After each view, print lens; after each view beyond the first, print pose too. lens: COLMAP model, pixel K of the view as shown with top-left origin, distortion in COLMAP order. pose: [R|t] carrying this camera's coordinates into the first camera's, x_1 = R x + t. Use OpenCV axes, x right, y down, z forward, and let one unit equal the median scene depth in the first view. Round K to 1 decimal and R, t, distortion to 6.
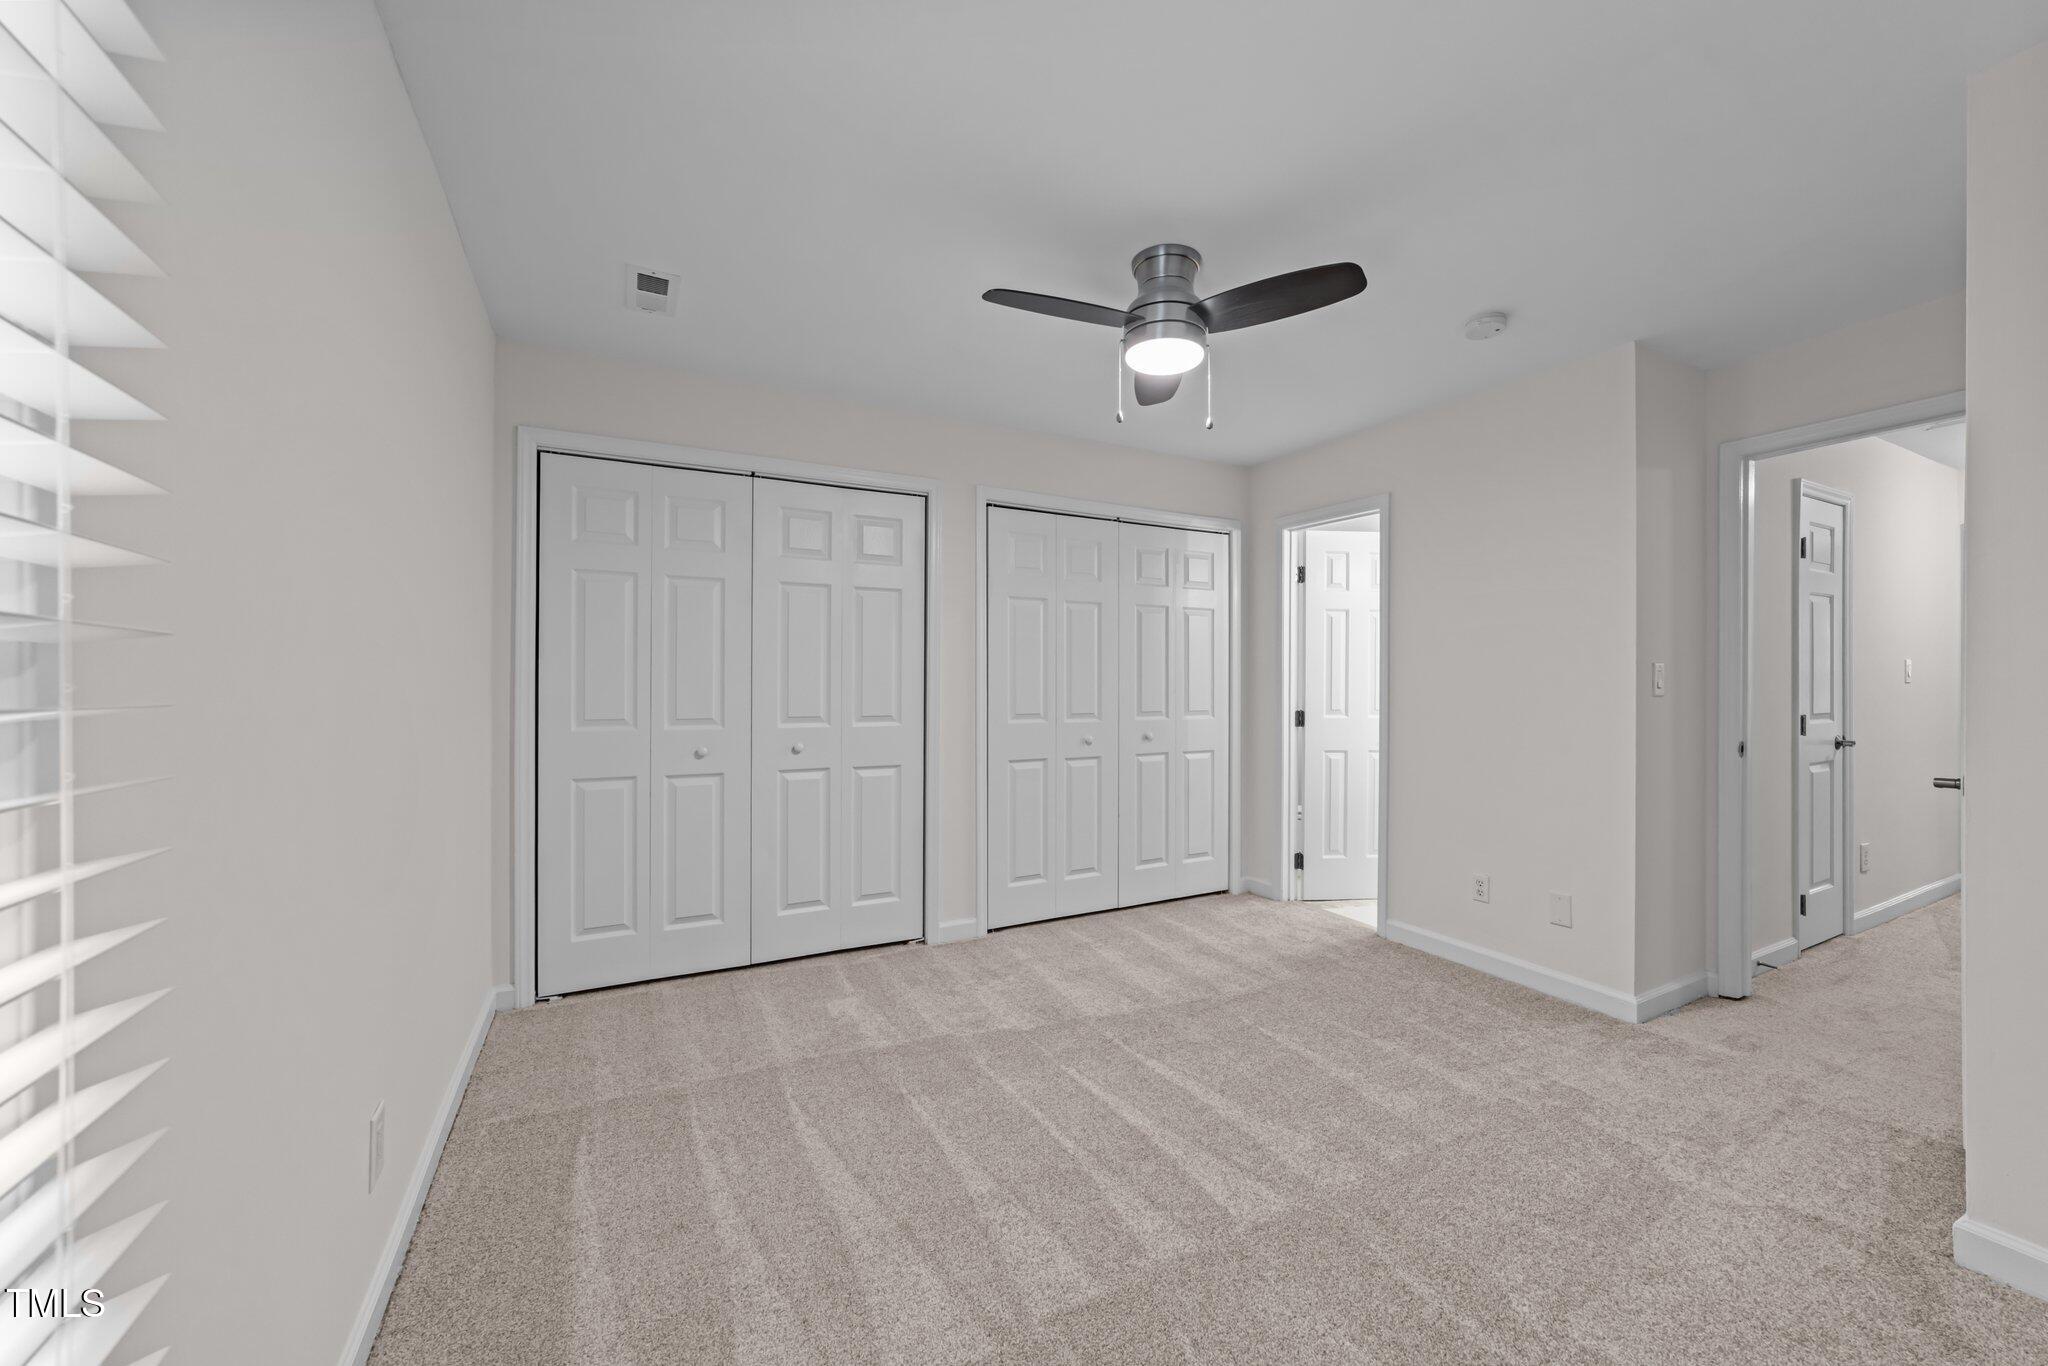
lens RADIAL K [[782.5, 0, 1030.0], [0, 782.5, 680.6], [0, 0, 1]] dist [-0.006023, 0.001483]
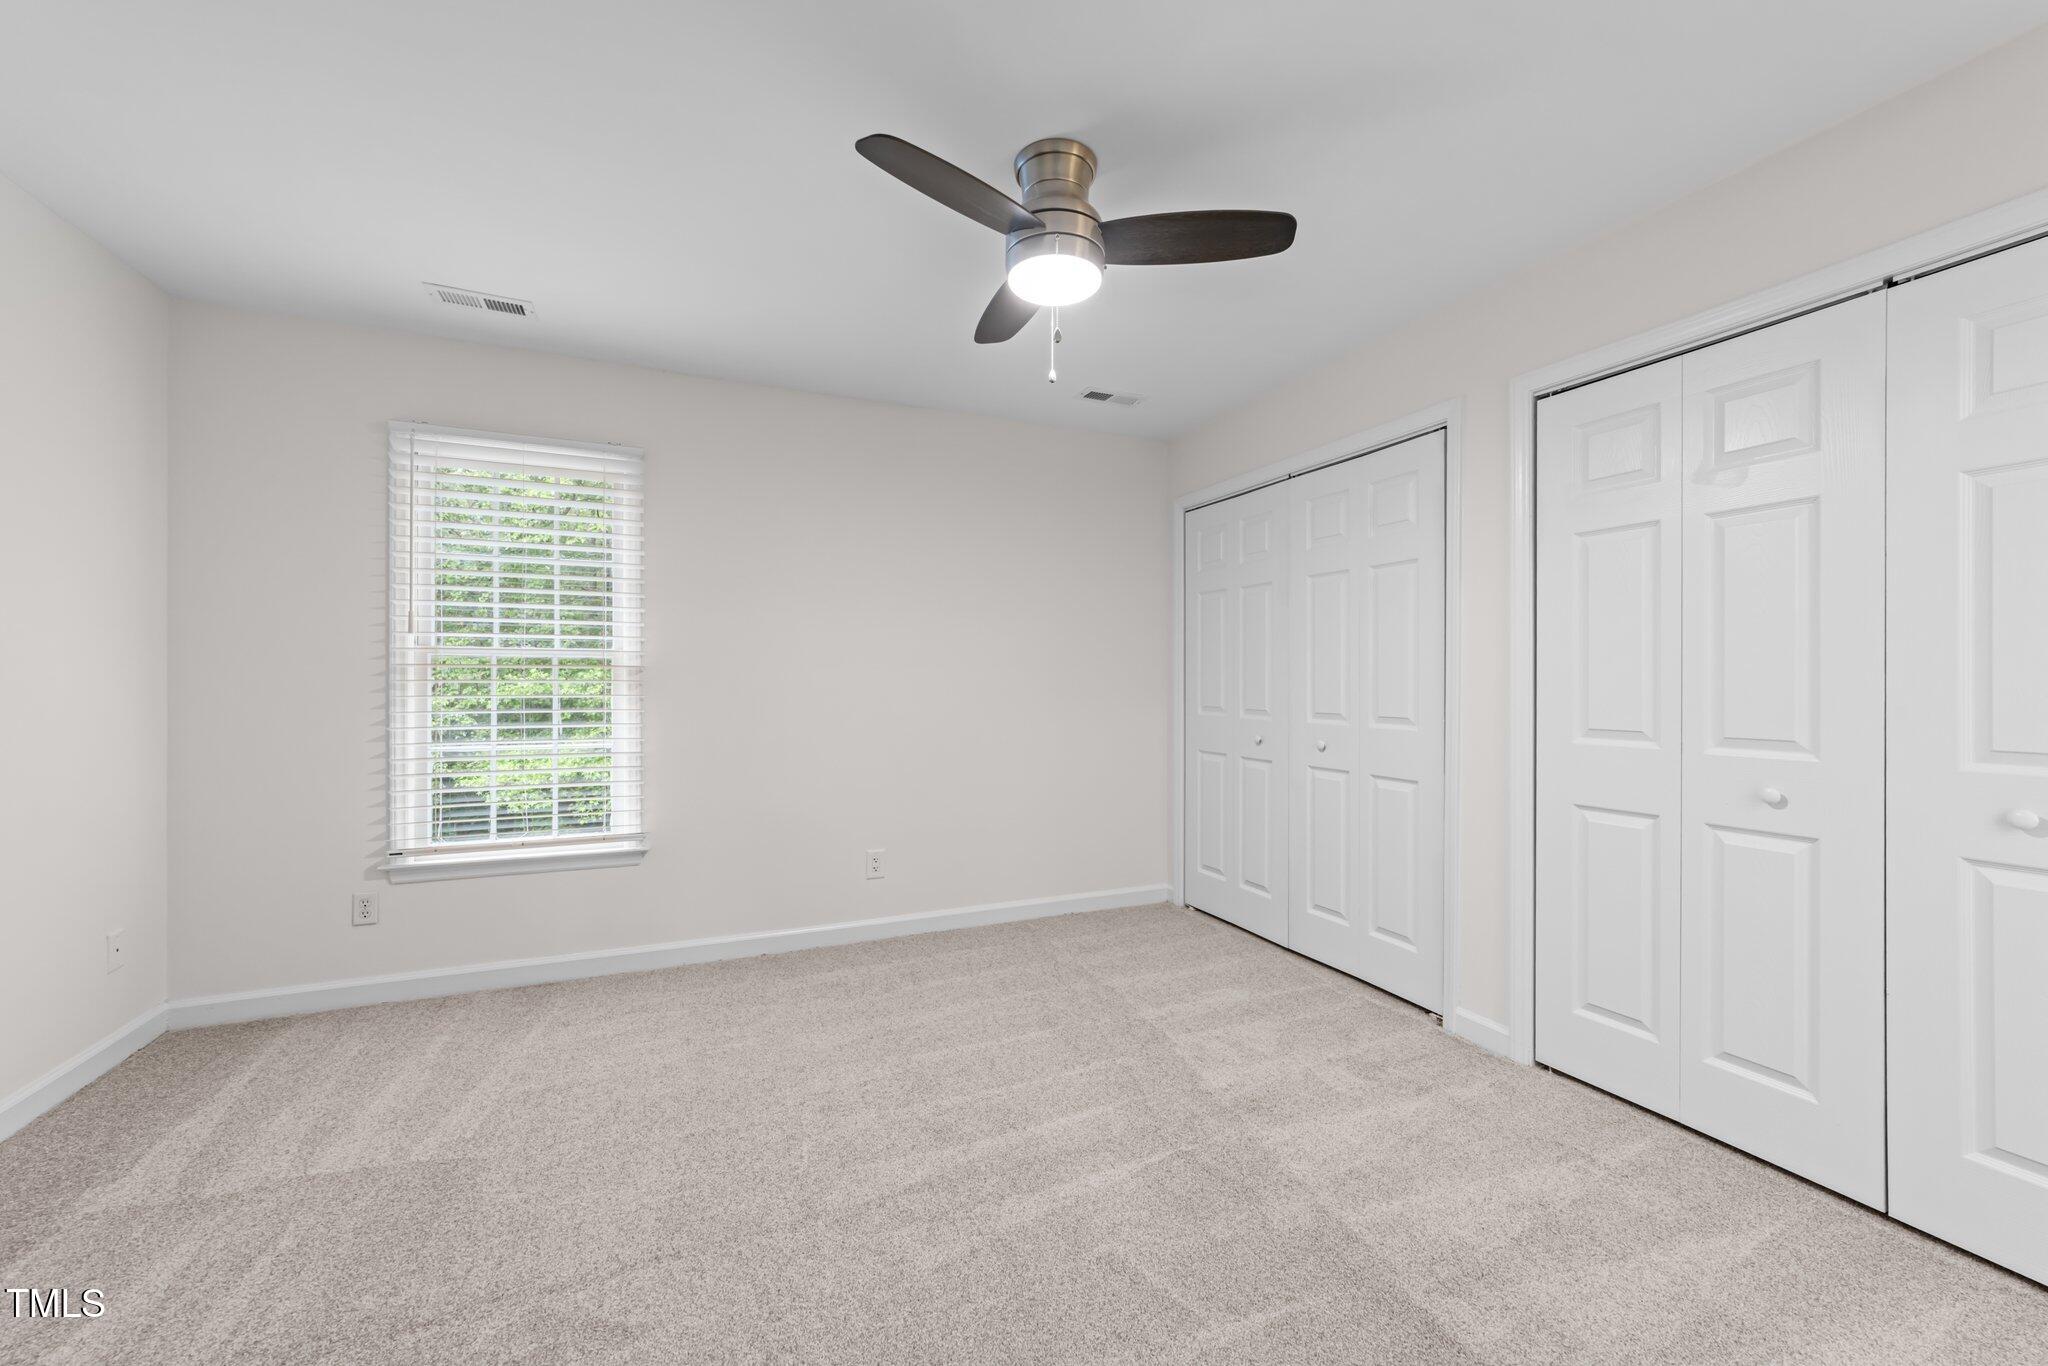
lens RADIAL K [[782.5, 0, 1026.2], [0, 782.5, 678.4], [0, 0, 1]] dist [-0.006023, 0.001483]
pose [[-0.063130, -0.002195, -0.998003, 0.698854], [0.000662, 0.999997, -0.002241, 0.006173], [0.998005, -0.000802, -0.063129, 0.711020]]
